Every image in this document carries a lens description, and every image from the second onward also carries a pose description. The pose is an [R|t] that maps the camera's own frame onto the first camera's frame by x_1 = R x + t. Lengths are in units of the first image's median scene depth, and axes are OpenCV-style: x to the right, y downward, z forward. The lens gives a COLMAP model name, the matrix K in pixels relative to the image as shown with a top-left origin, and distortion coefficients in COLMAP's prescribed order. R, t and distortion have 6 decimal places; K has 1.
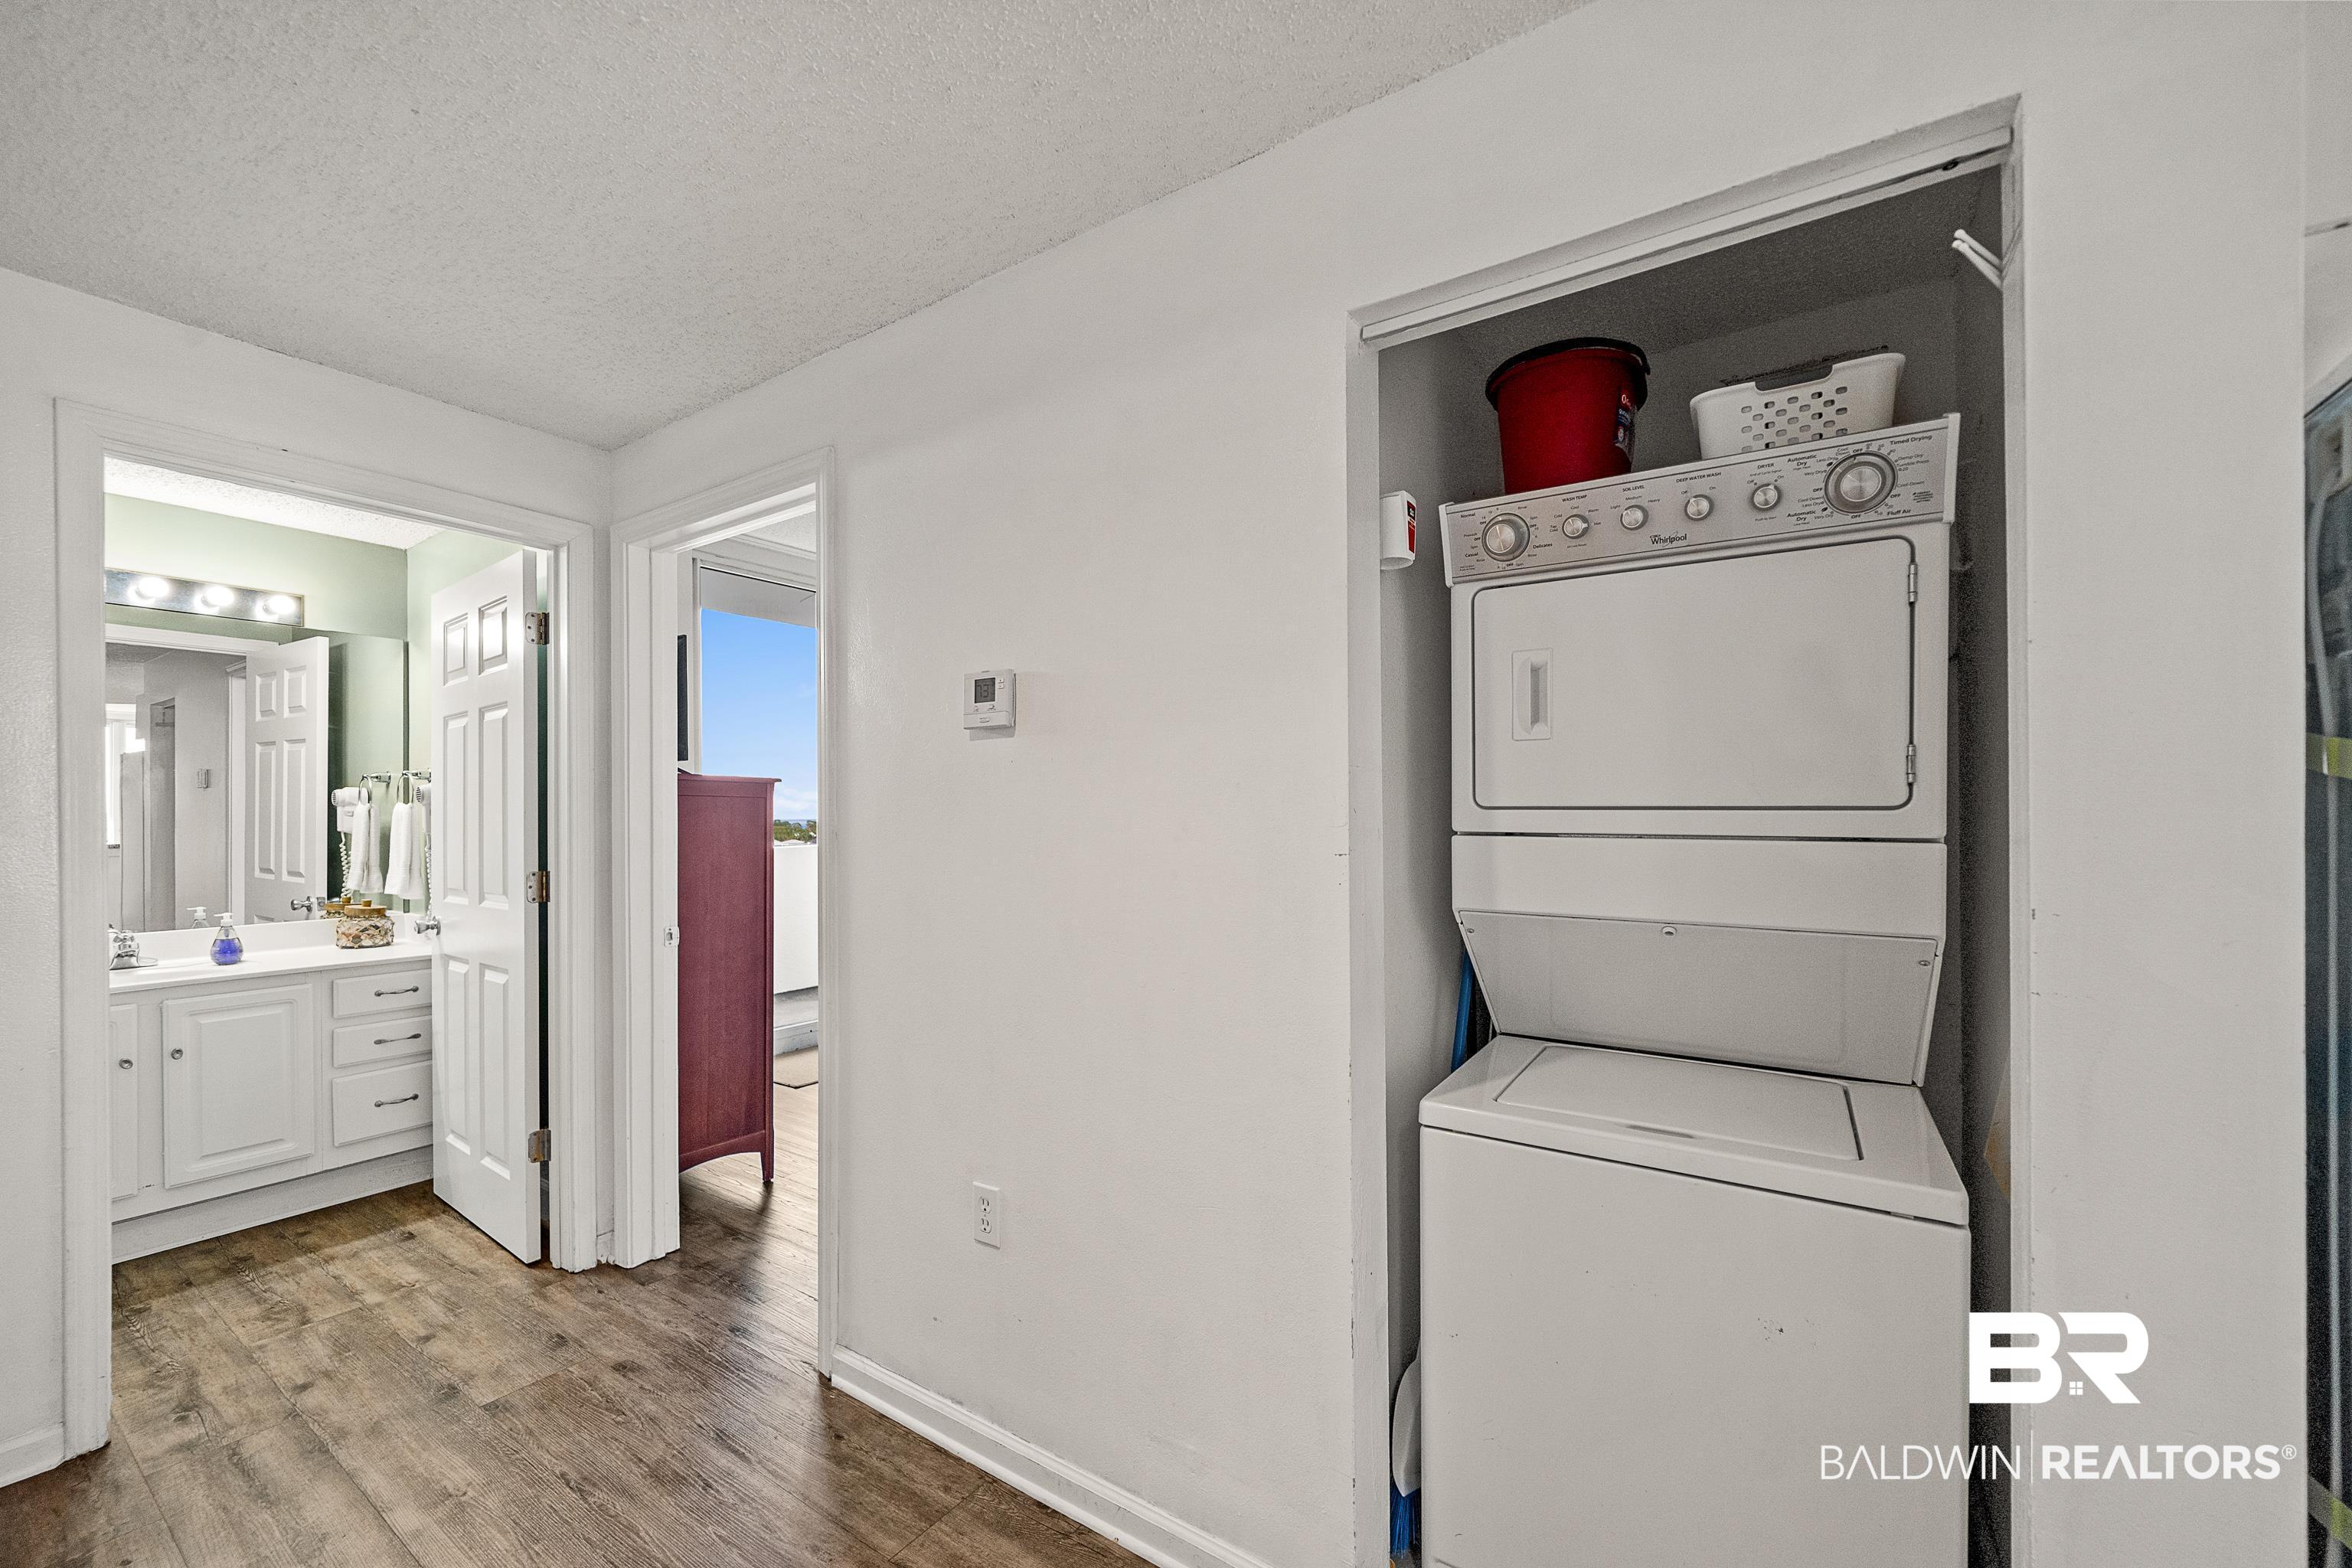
lens RADIAL K [[913.5, 0, 1181.2], [0, 913.5, 820.3], [0, 0, 1]] dist [0.000021, 0.000059]
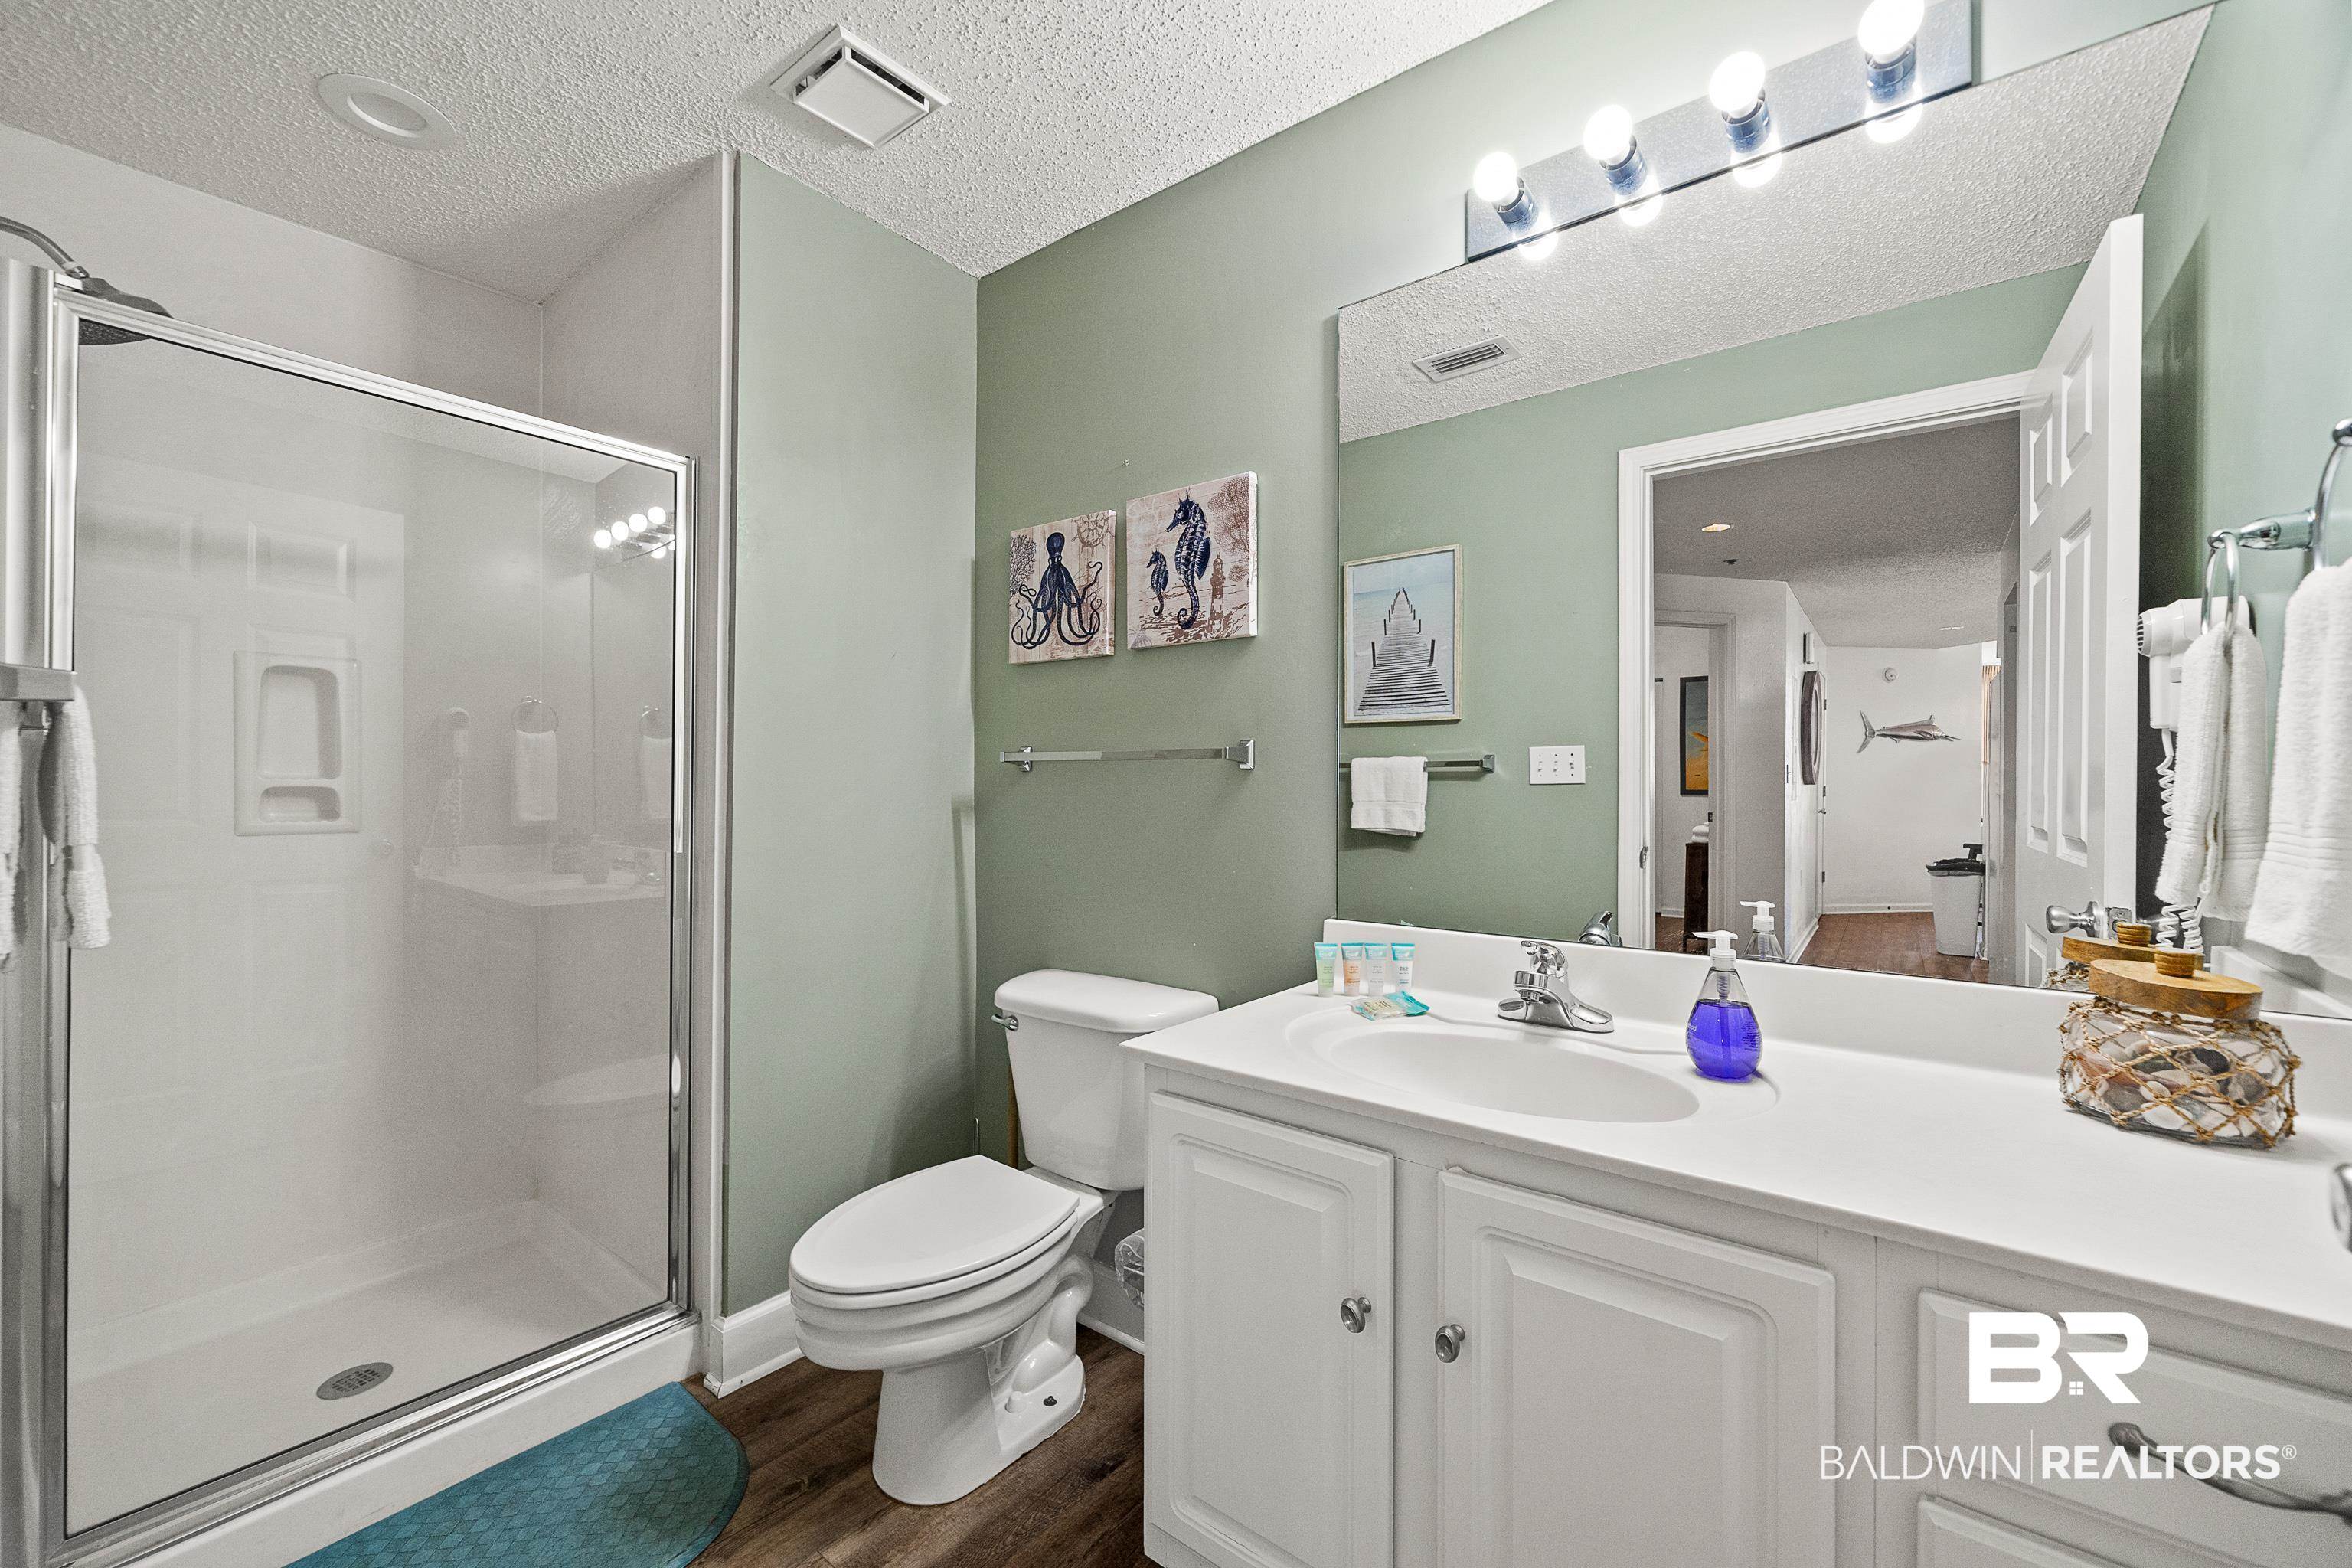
lens RADIAL K [[931.7, 0, 1164.8], [0, 931.7, 795.3], [0, 0, 1]] dist [-0.002498, -0.000408]
pose [[-0.082796, 0.003185, -0.996561, -0.613492], [-0.014753, 0.999881, 0.004422, 0.047864], [0.996457, 0.015069, -0.082739, 0.745751]]
